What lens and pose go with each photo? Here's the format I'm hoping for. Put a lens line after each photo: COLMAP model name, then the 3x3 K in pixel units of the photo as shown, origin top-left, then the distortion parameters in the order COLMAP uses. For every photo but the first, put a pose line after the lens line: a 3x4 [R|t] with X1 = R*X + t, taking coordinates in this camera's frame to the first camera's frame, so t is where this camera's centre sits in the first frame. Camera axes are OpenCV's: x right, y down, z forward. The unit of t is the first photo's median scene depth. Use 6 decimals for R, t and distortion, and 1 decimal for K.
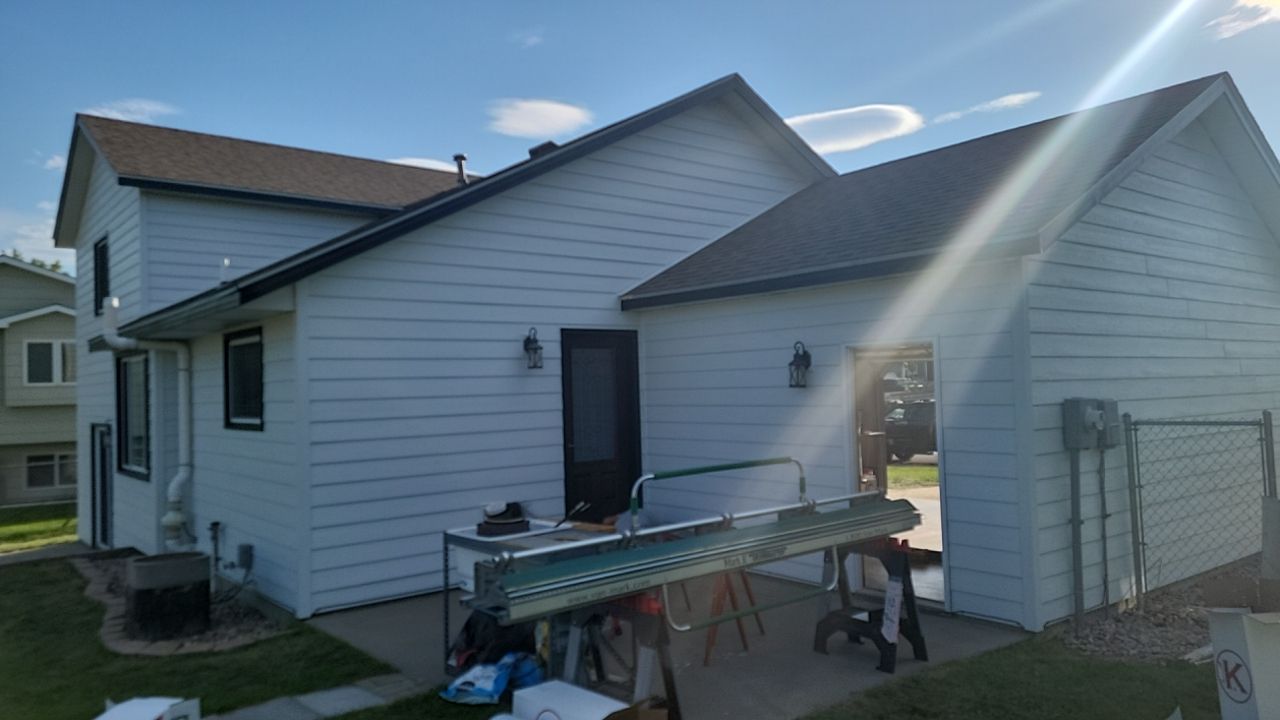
lens RADIAL K [[901.4, 0, 640.0], [0, 901.4, 360.0], [0, 0, 1]] dist [0.005414, 0.000110]
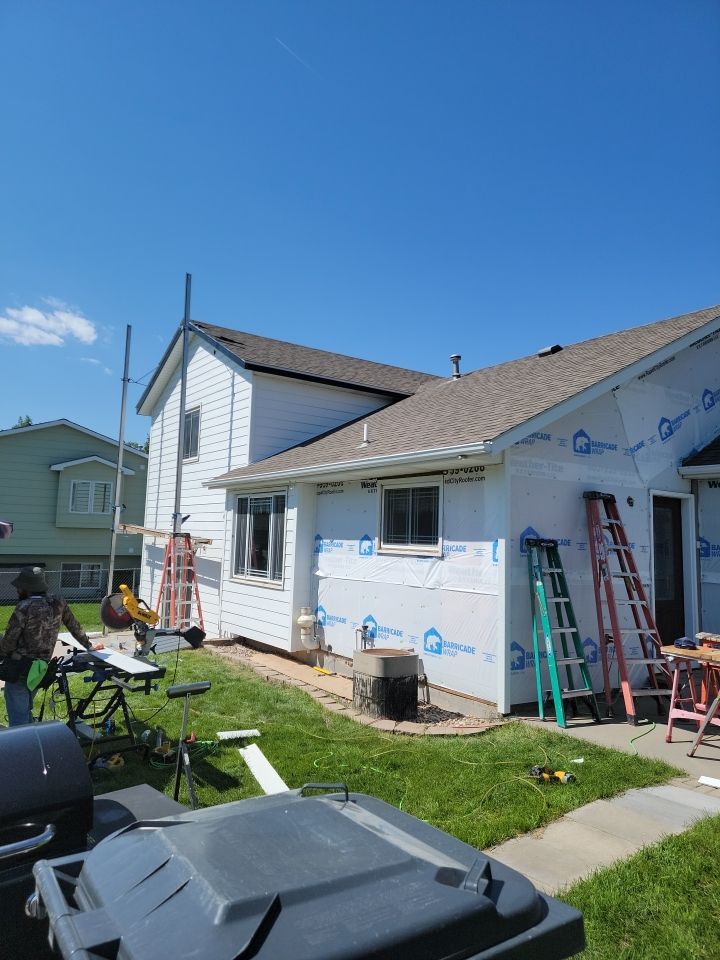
lens RADIAL K [[655.7, 0, 360.0], [0, 655.7, 480.0], [0, 0, 1]] dist [0.059295, -0.001479]
pose [[0.995766, 0.051330, -0.076260, -0.325366], [-0.055558, 0.996973, -0.054397, 0.017606], [0.073237, 0.058403, 0.995603, 0.034473]]
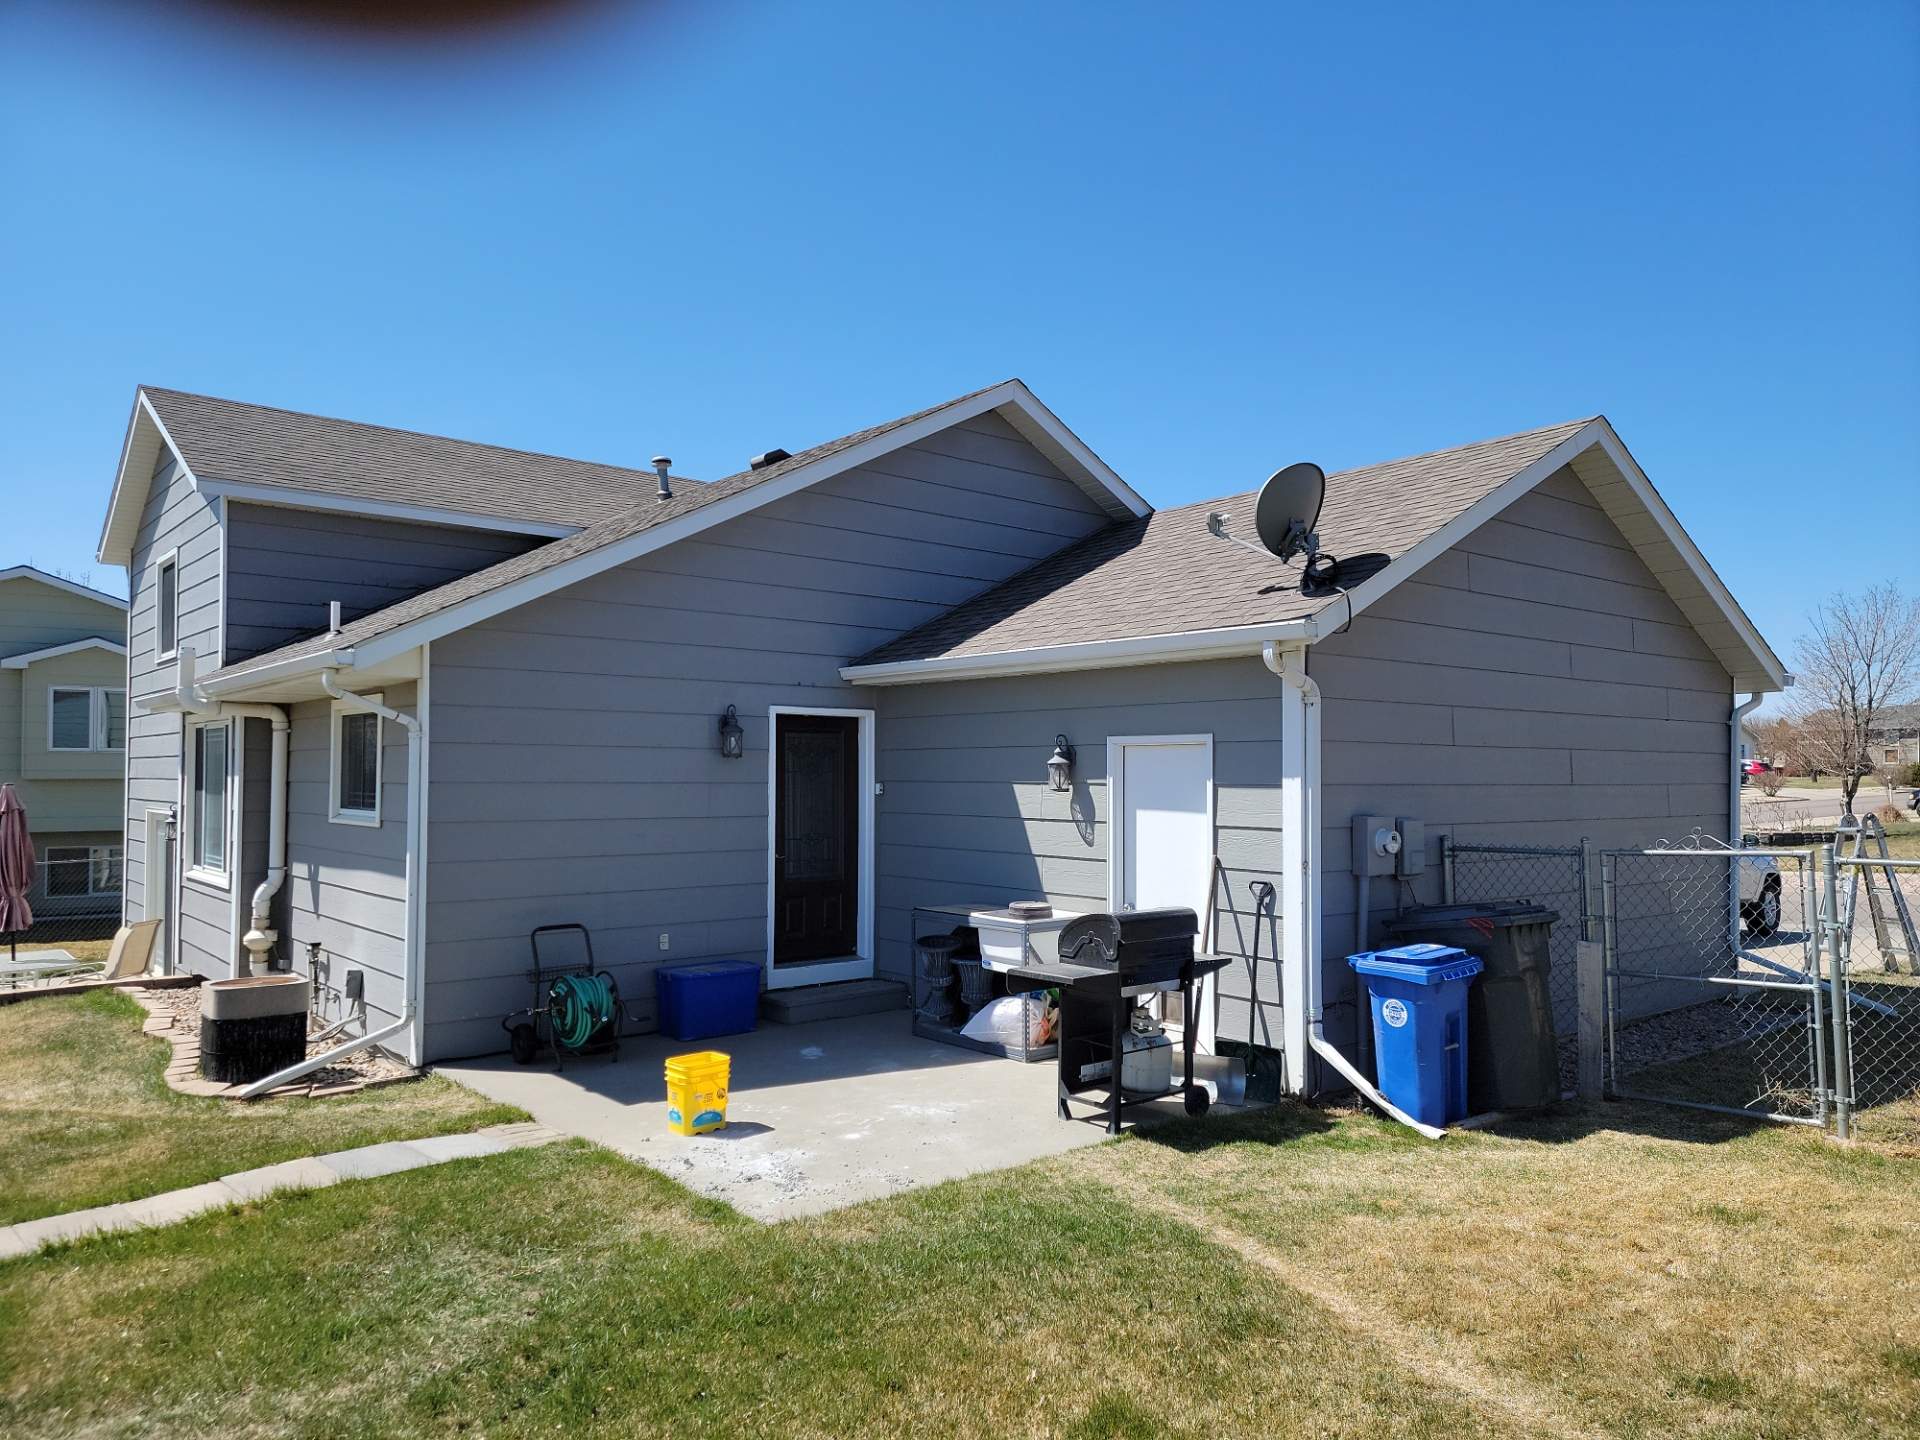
lens RADIAL K [[1325.0, 0, 960.0], [0, 1325.0, 720.0], [0, 0, 1]] dist [0.043963, 0.001256]
pose [[0.999573, 0.028757, 0.005197, 0.063018], [-0.028718, 0.999561, -0.007309, -0.016577], [-0.005405, 0.007156, 0.999960, -0.138037]]
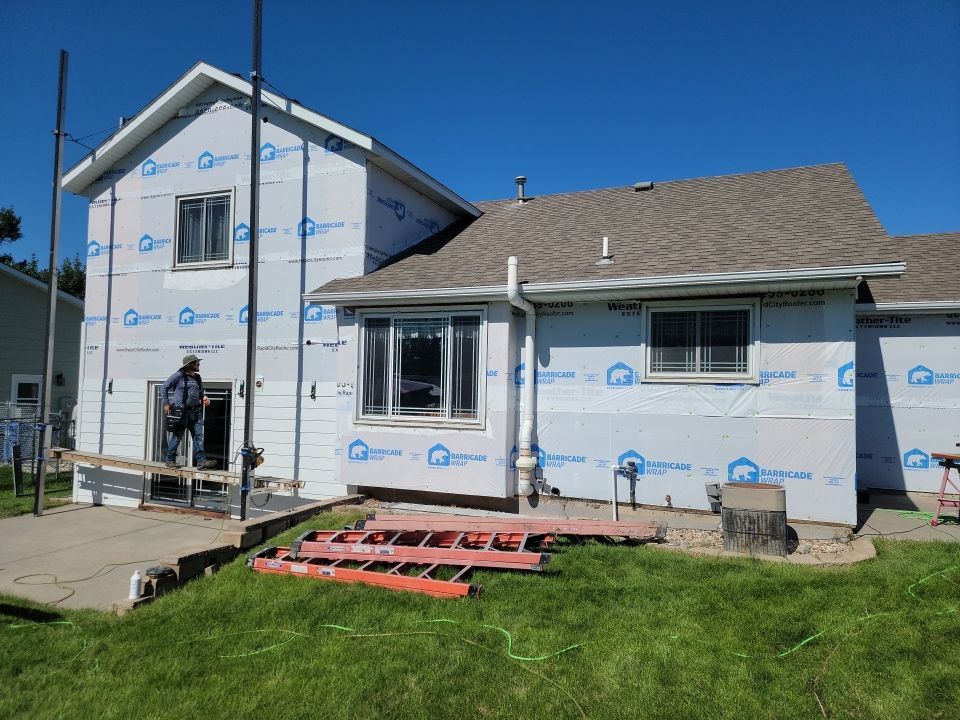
lens RADIAL K [[655.7, 0, 478.1], [0, 655.7, 376.1], [0, 0, 1]] dist [0.059295, -0.001479]
pose [[0.883878, 0.056742, 0.464263, -0.824794], [-0.060175, 0.998160, -0.007432, 0.067654], [-0.463831, -0.021368, 0.885666, 0.262328]]
